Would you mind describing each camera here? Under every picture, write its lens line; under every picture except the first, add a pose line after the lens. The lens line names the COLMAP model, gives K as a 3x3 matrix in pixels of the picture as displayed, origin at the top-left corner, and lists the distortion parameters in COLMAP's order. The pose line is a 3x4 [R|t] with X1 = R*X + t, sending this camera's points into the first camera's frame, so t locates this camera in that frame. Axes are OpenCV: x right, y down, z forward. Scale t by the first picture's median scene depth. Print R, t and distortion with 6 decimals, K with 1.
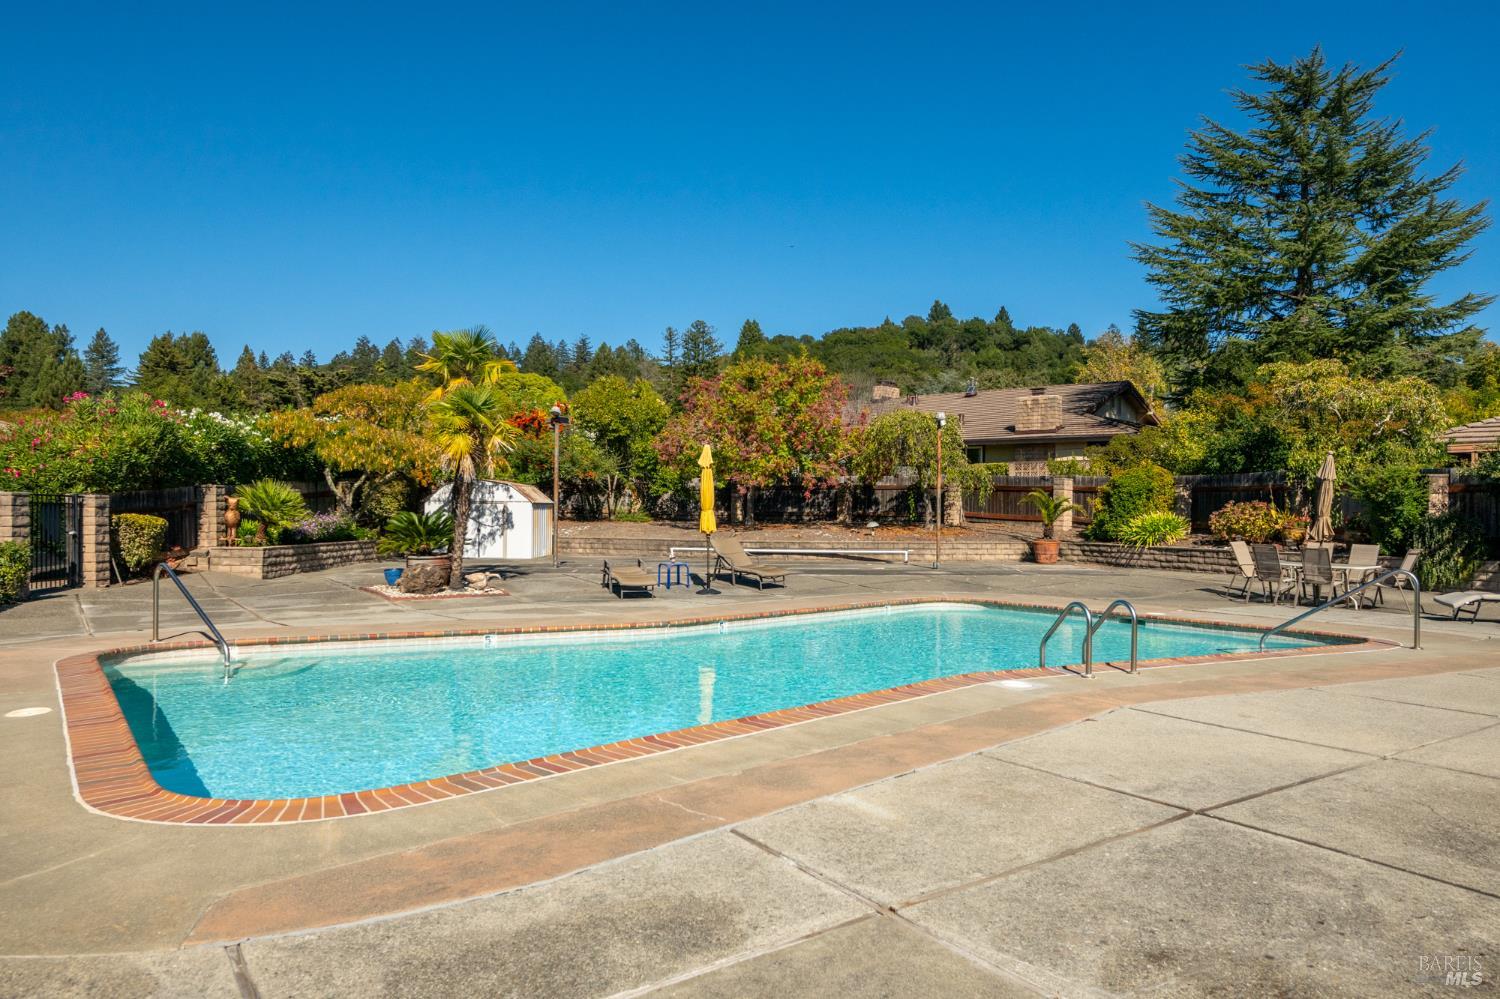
lens RADIAL K [[1072.0, 0, 750.0], [0, 1072.0, 499.5], [0, 0, 1]] dist [-0.004614, -0.005743]
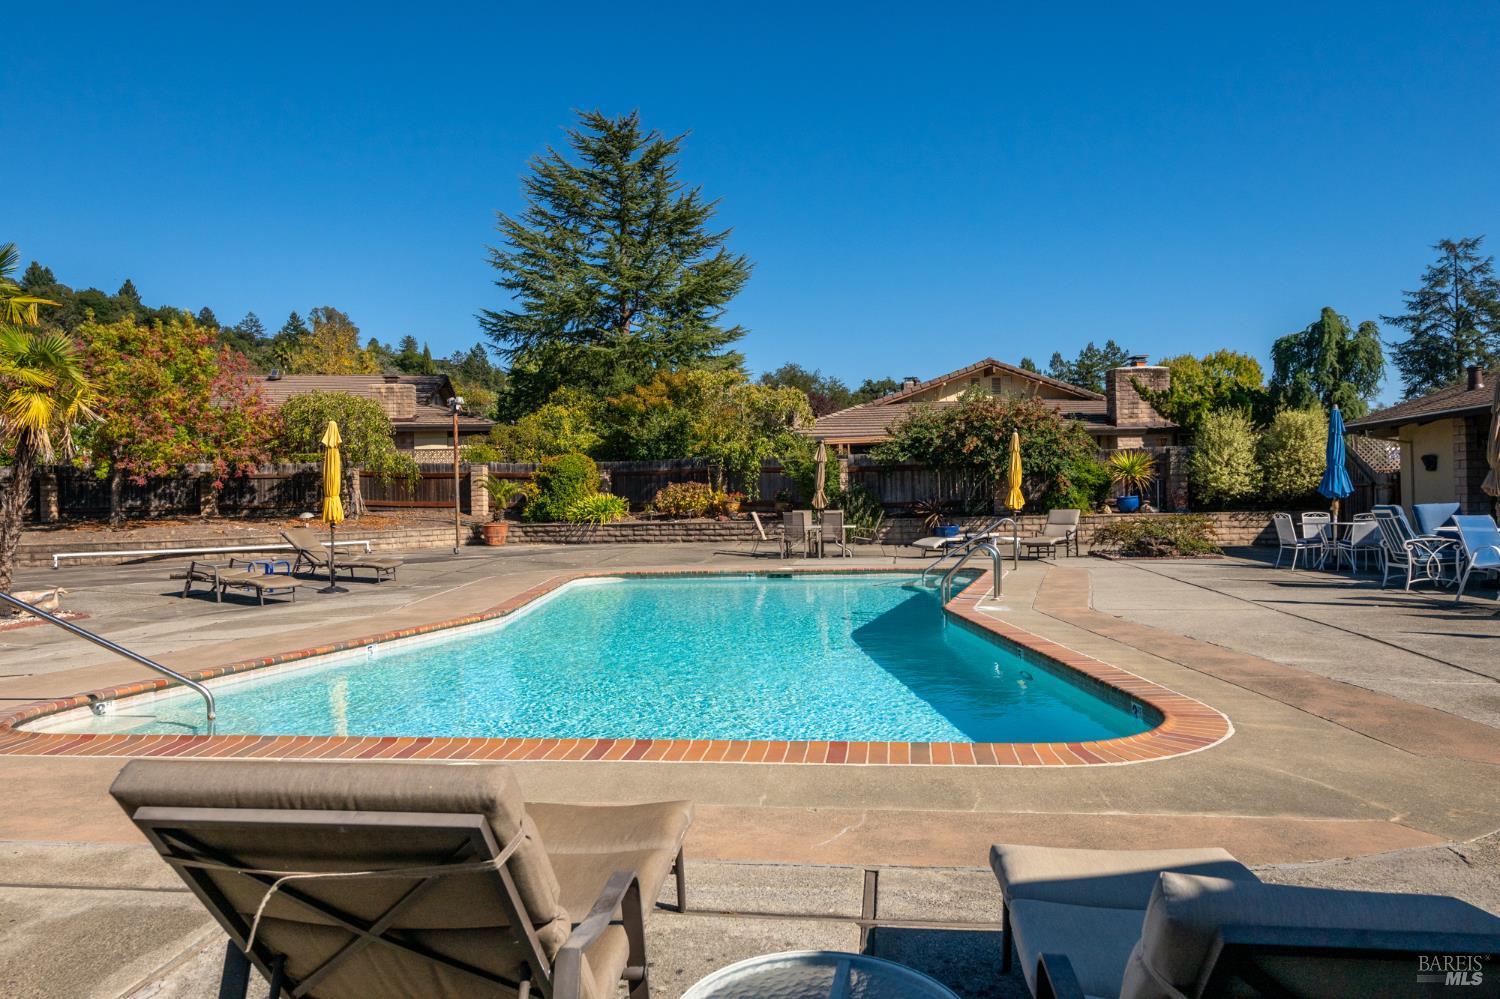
lens RADIAL K [[1060.8, 0, 750.0], [0, 1060.8, 472.8], [0, 0, 1]] dist [-0.000140, 0.001182]
pose [[0.669829, -0.004890, 0.742499, -0.317349], [0.020079, 0.999732, -0.011529, 0.005341], [-0.742244, 0.022631, 0.669748, 0.118667]]
